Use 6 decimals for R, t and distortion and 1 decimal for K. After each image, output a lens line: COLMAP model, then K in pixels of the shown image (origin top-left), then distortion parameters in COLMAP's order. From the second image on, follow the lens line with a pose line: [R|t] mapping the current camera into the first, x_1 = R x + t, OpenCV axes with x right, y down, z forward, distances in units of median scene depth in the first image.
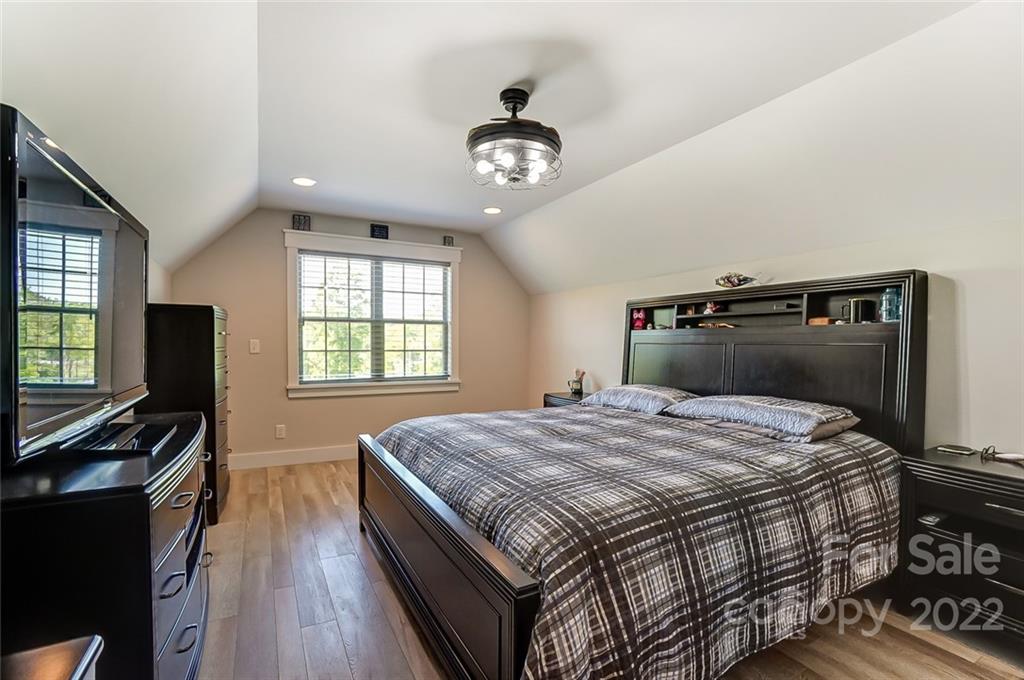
lens RADIAL K [[458.8, 0, 511.3], [0, 458.8, 336.3], [0, 0, 1]] dist [-0.061778, 0.019423]
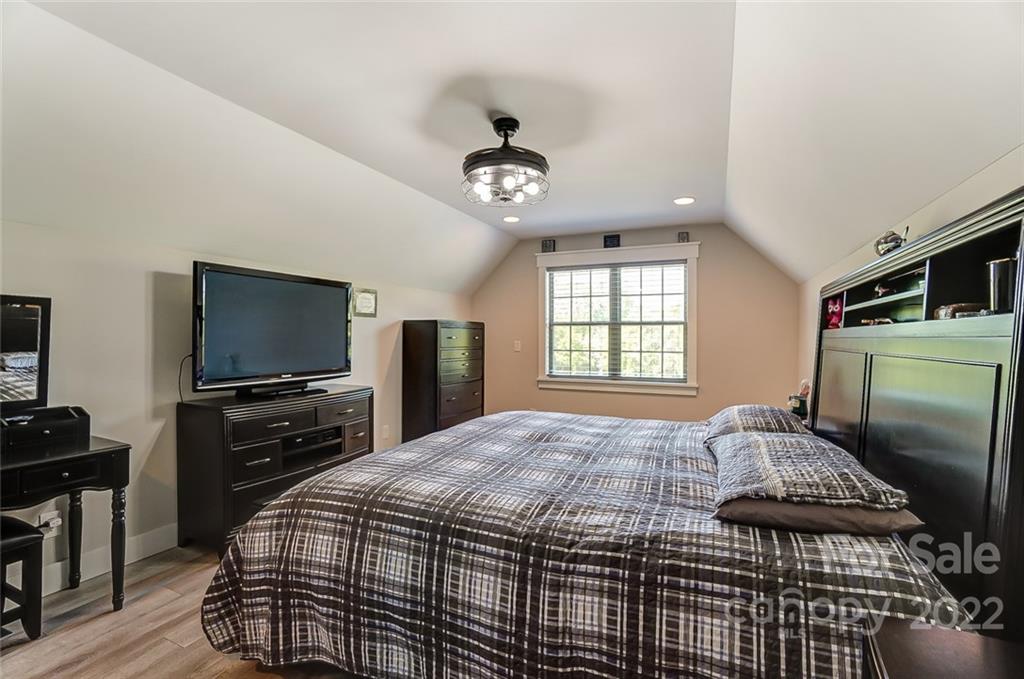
lens RADIAL K [[447.5, 0, 513.2], [0, 447.5, 323.8], [0, 0, 1]] dist [-0.043000, 0.000058]
pose [[0.603297, -0.026949, -0.797061, 0.413703], [0.008660, 0.999591, -0.027242, -0.006581], [0.797470, 0.009533, 0.603284, 0.176291]]
